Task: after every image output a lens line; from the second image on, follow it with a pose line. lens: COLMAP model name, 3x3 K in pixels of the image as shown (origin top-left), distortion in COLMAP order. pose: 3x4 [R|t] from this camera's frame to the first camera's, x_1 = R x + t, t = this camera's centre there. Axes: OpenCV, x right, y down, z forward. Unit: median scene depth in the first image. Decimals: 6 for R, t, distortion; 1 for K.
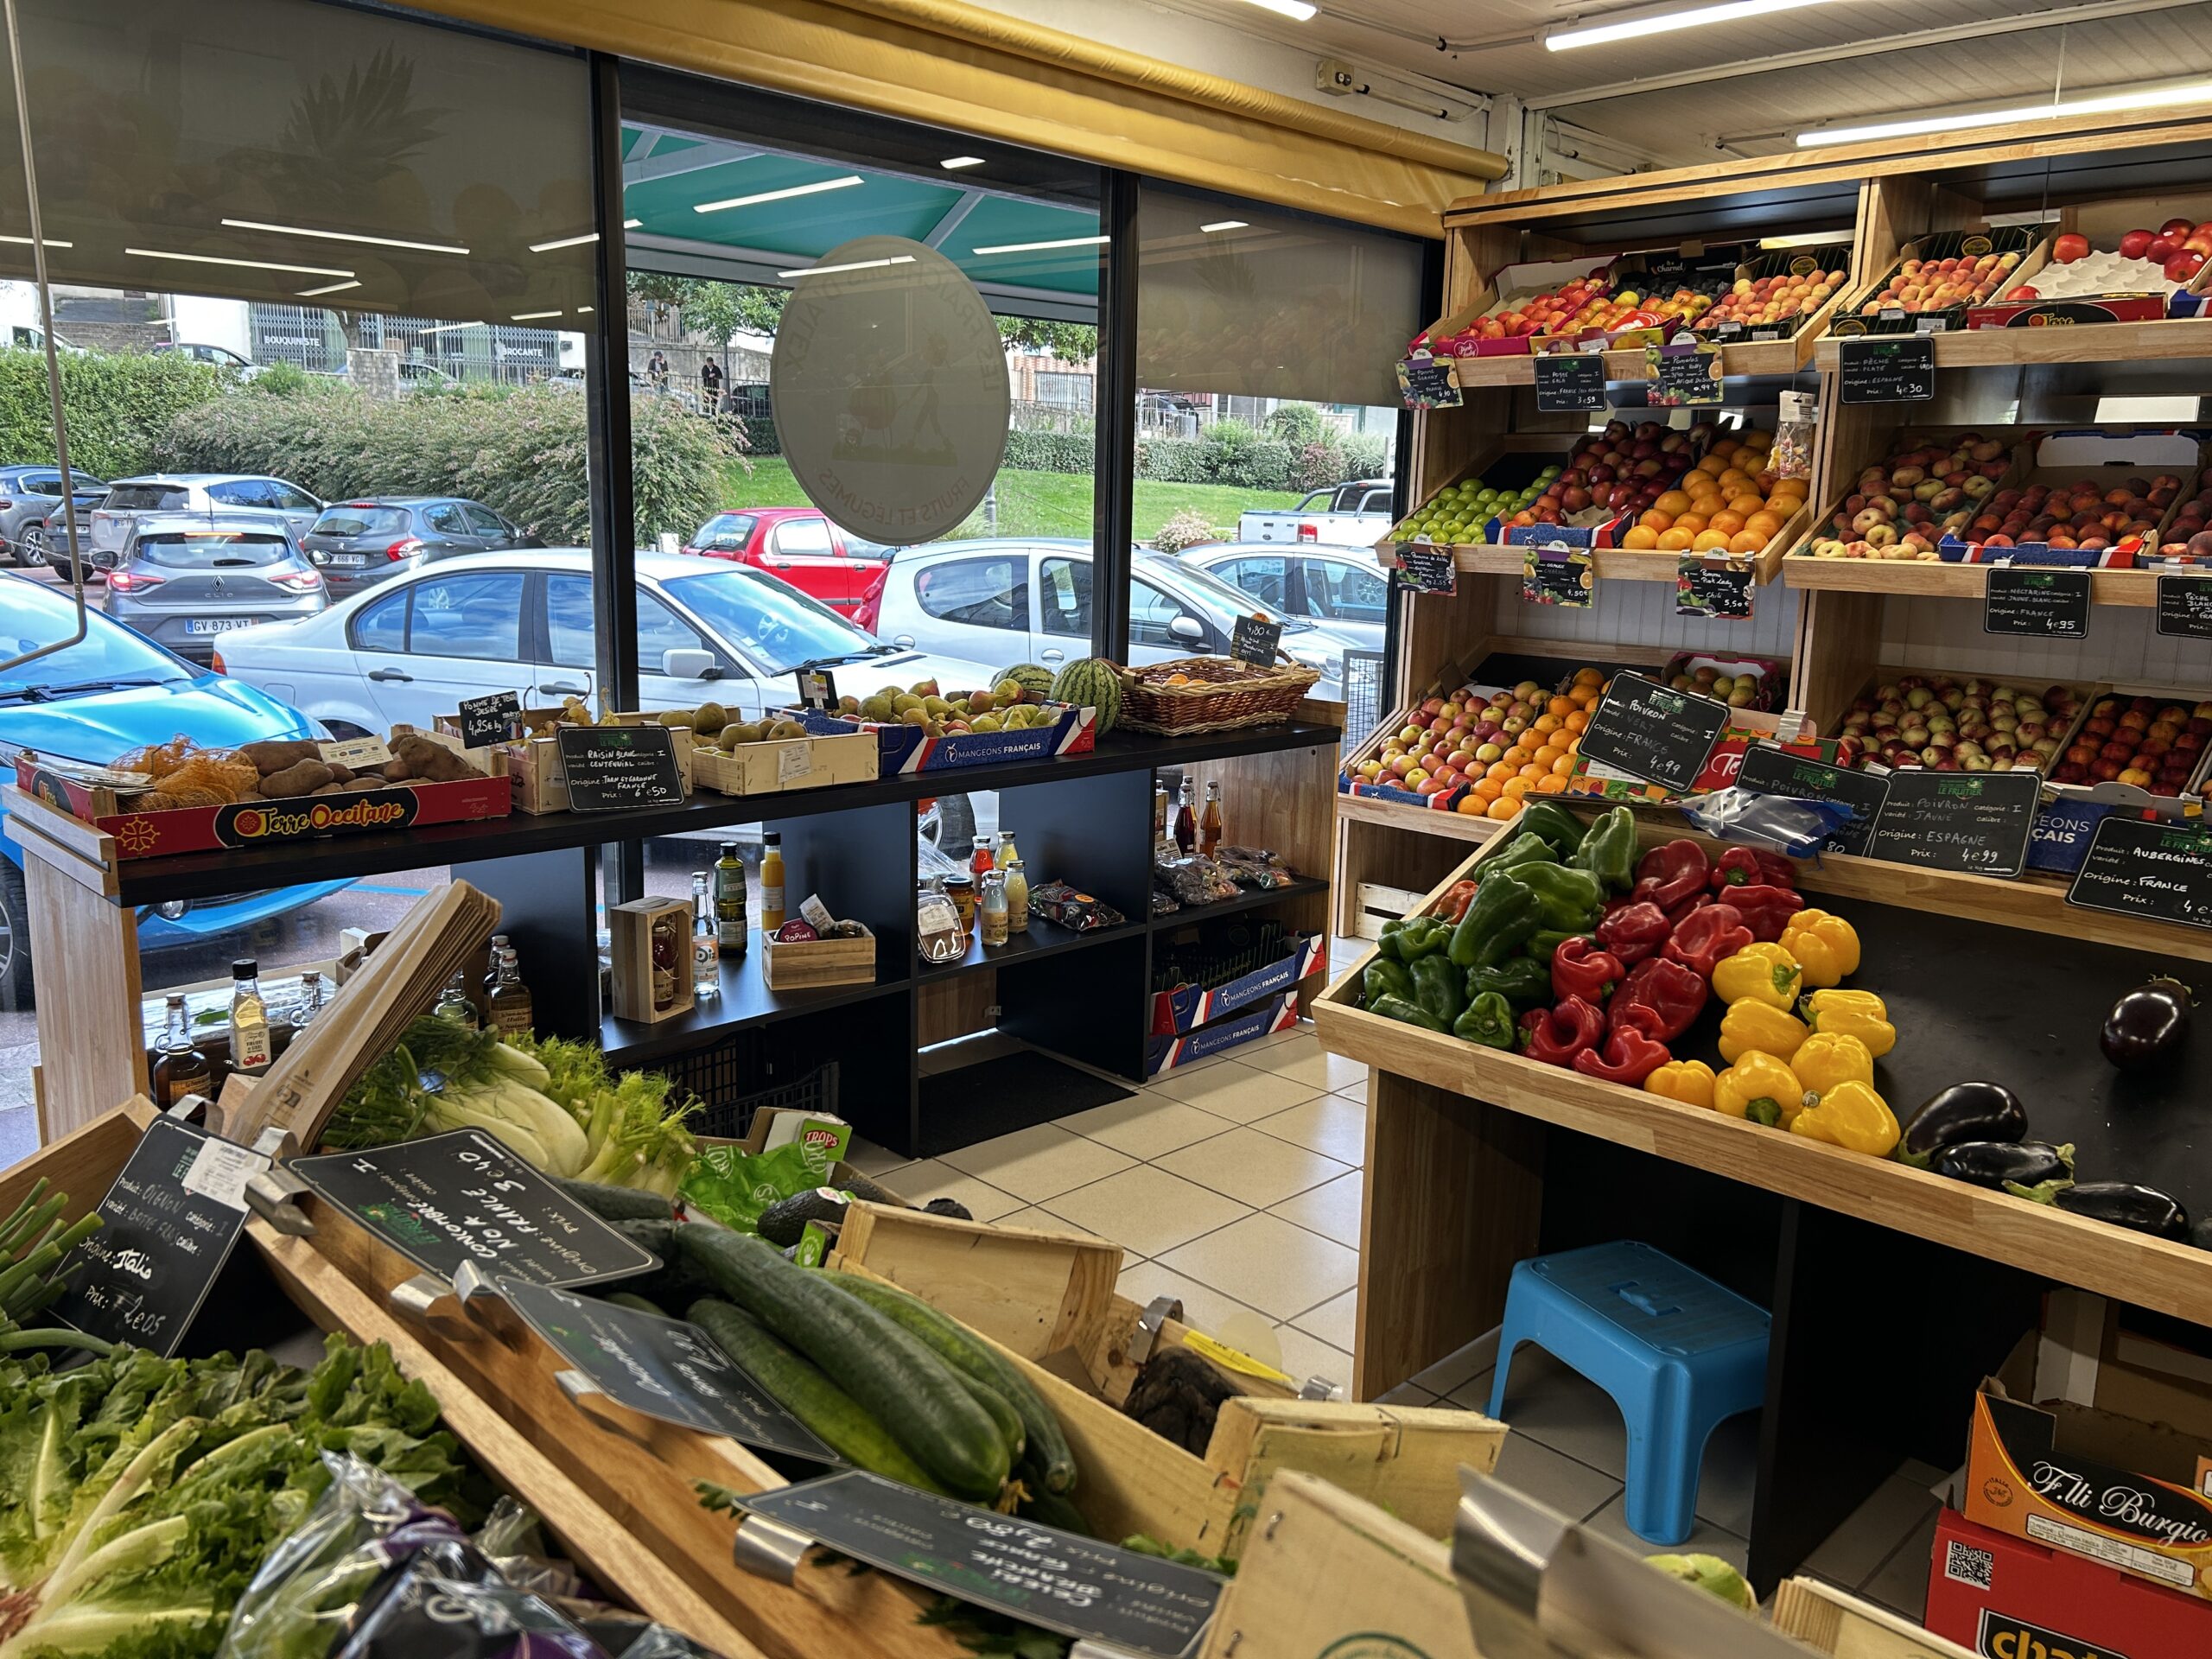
lens RADIAL K [[1675.1, 0, 1122.0], [0, 1675.1, 832.6], [0, 0, 1]] dist [0.036815, -0.028495]
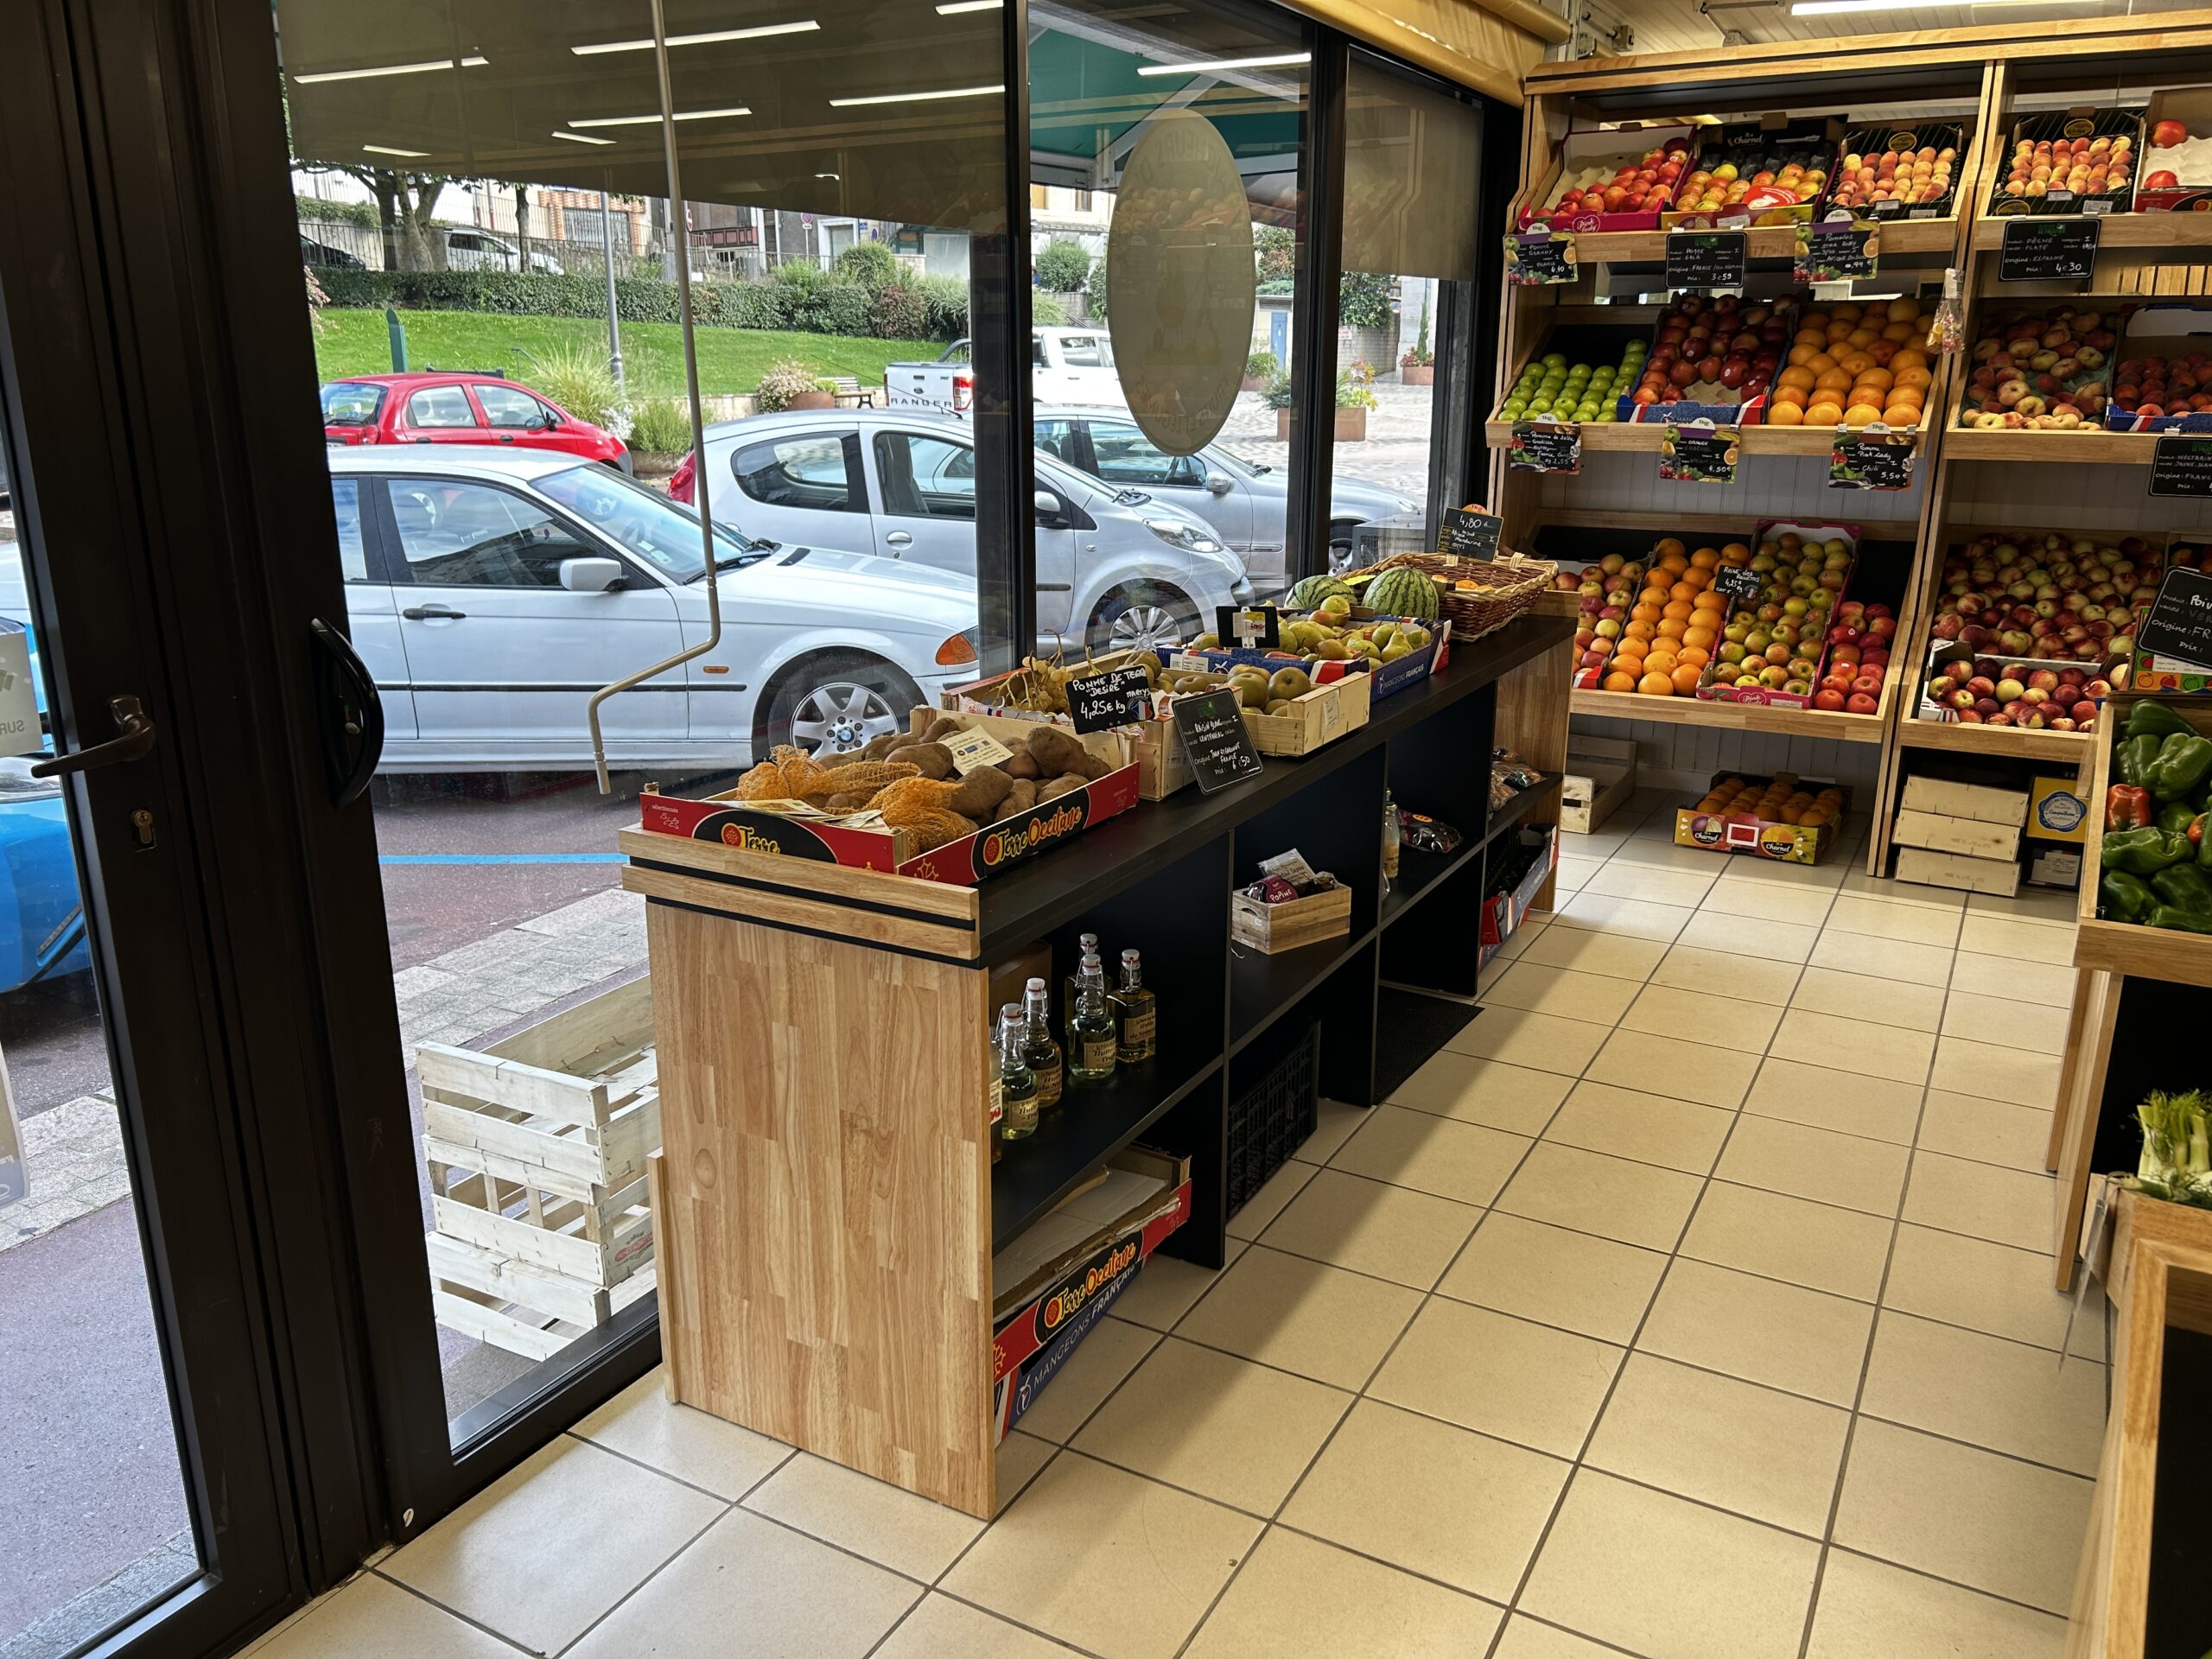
lens RADIAL K [[1675.1, 0, 1122.0], [0, 1675.1, 832.6], [0, 0, 1]] dist [0.036815, -0.028495]
pose [[0.960254, -0.098681, 0.261103, -0.399284], [0.074908, 0.992213, 0.099506, -0.055648], [-0.268889, -0.075992, 0.960169, 0.098695]]
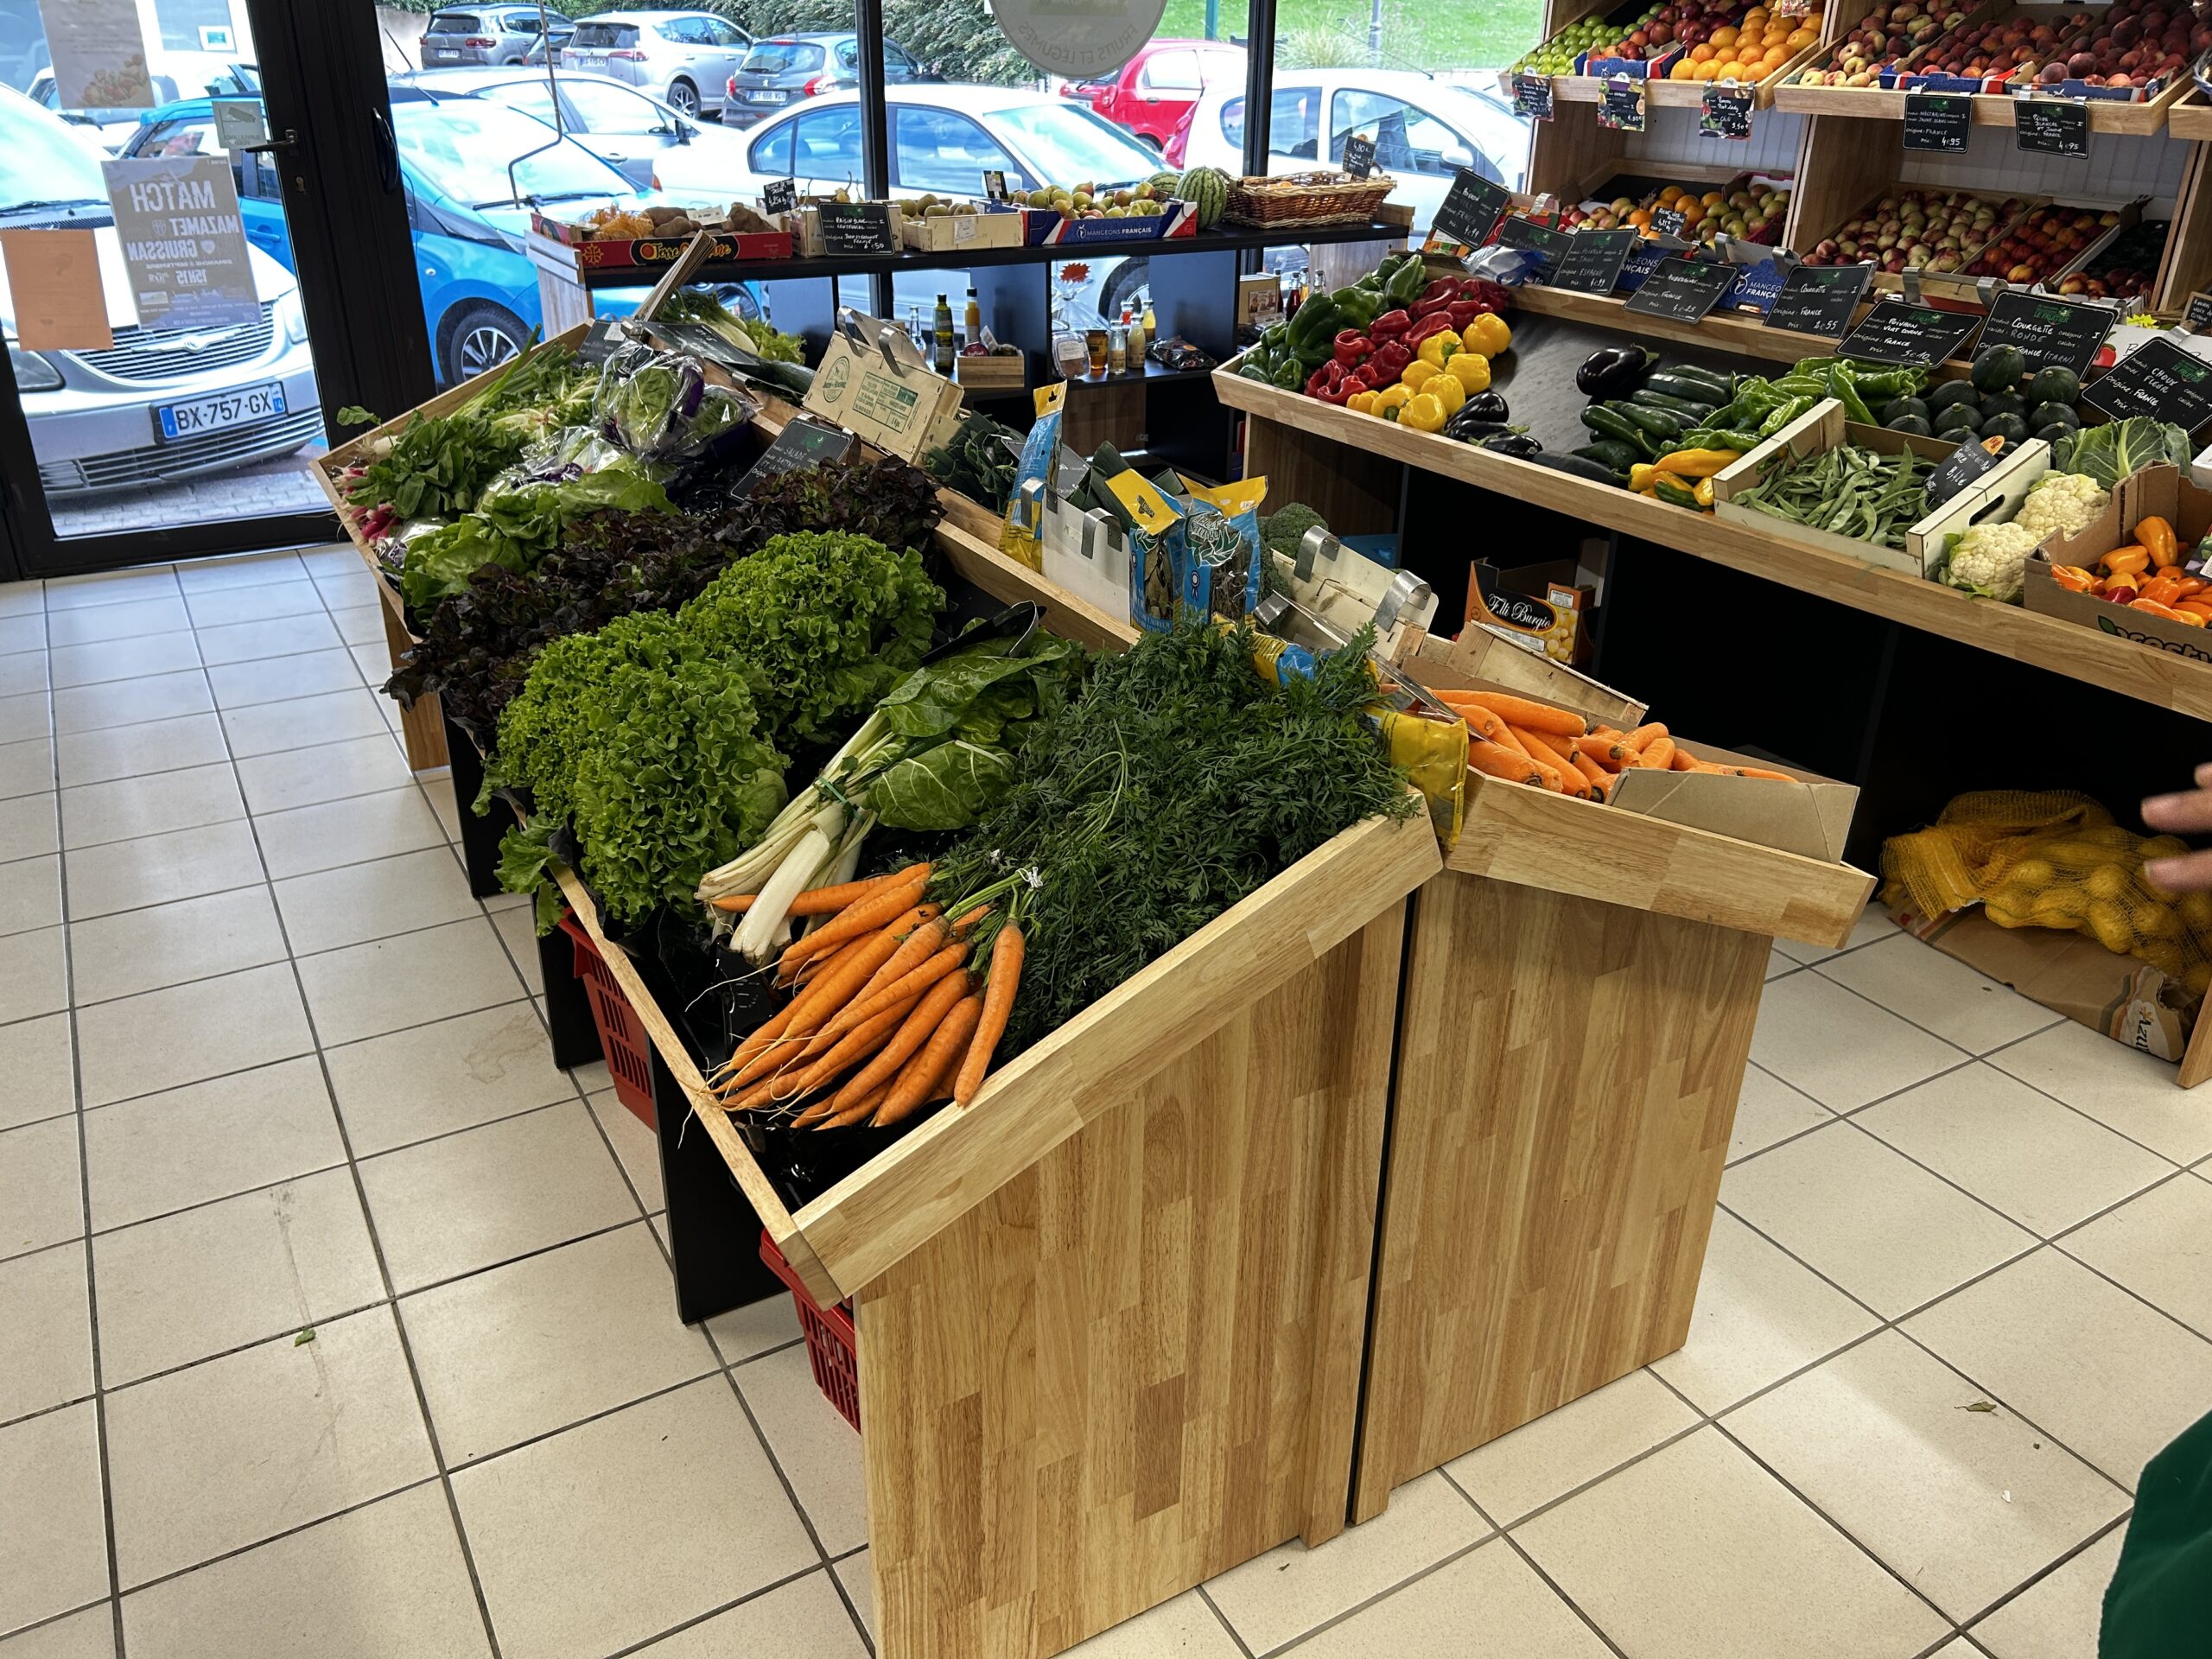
lens RADIAL K [[1700.4, 0, 1106.0], [0, 1700.4, 829.5], [0, 0, 1]] dist [0.008868, 0.001462]
pose [[0.967287, 0.096965, -0.234423, 0.258338], [-0.036856, 0.967979, 0.248309, 0.072017], [0.250994, -0.231546, 0.939887, -0.425822]]
